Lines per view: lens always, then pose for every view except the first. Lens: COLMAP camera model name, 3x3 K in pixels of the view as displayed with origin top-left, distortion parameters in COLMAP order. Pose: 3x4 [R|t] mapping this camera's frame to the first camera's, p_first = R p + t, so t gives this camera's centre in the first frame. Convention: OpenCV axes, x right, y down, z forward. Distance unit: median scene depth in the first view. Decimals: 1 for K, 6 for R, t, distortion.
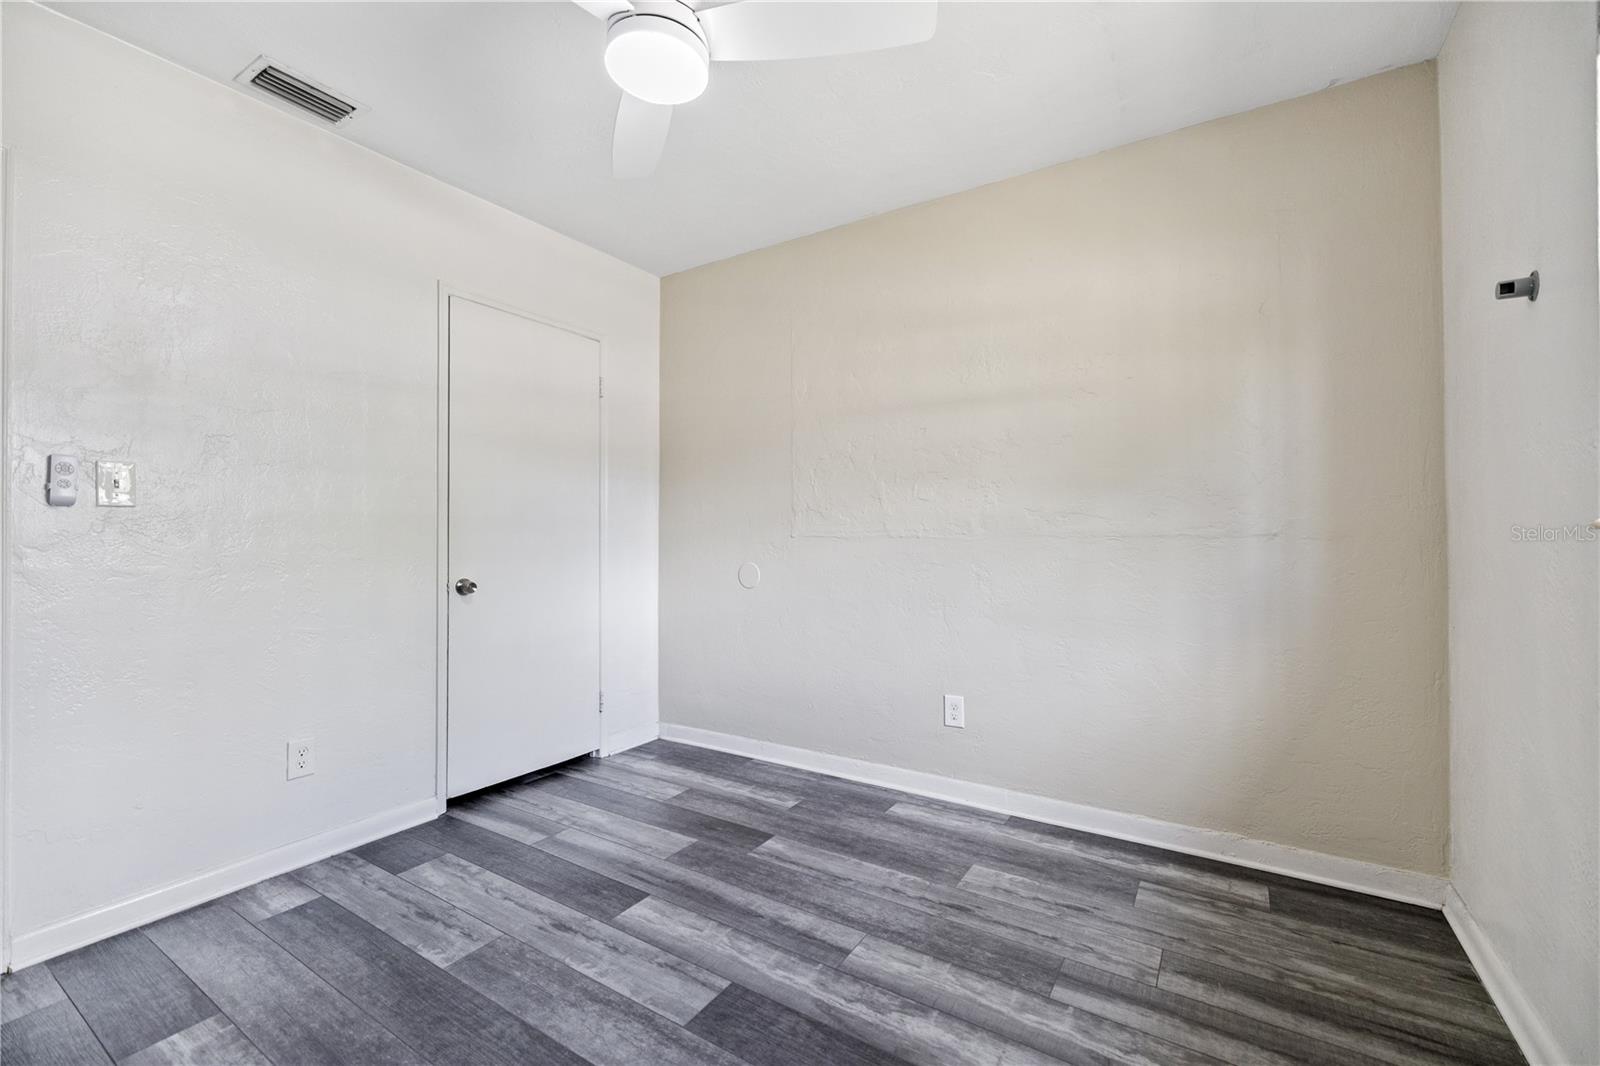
lens RADIAL K [[692.0, 0, 800.0], [0, 692.0, 533.0], [0, 0, 1]] dist [0.004256, 0.000164]
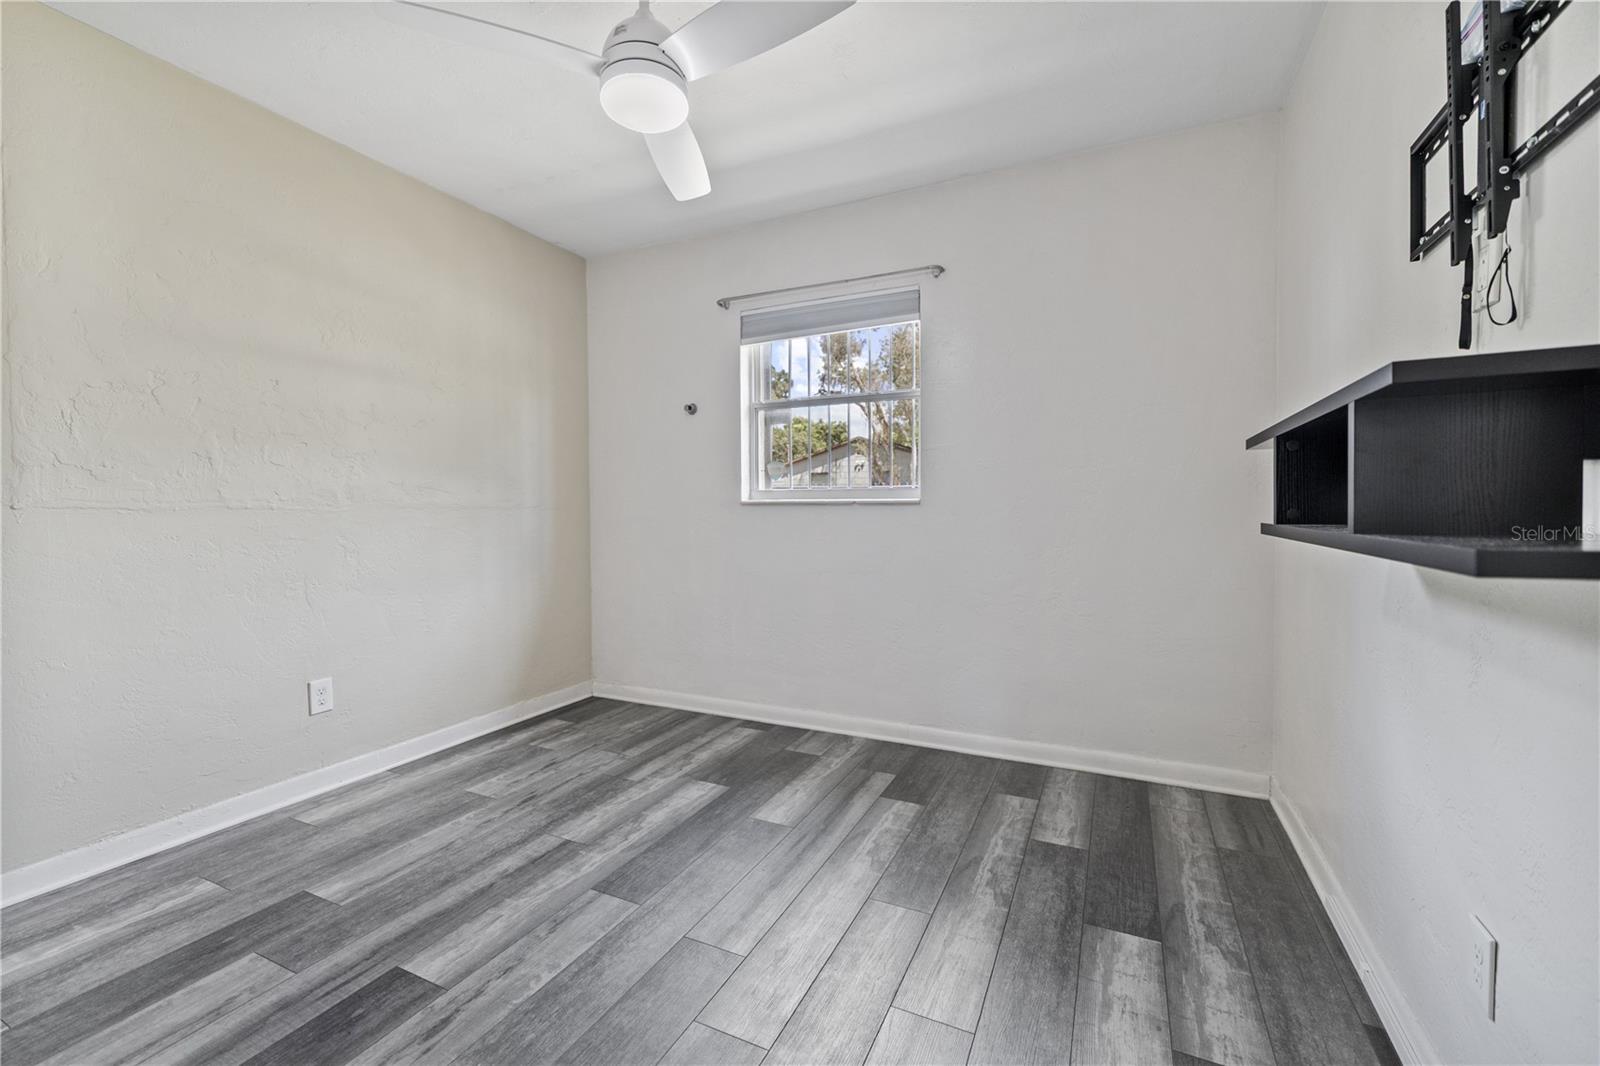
lens RADIAL K [[668.4, 0, 800.0], [0, 668.4, 533.0], [0, 0, 1]] dist [0.000041, -0.000015]
pose [[-0.138684, -0.033350, 0.989775, -0.955324], [0.000565, 0.999430, 0.033755, 0.011551], [-0.990337, 0.005240, -0.138586, 0.623259]]
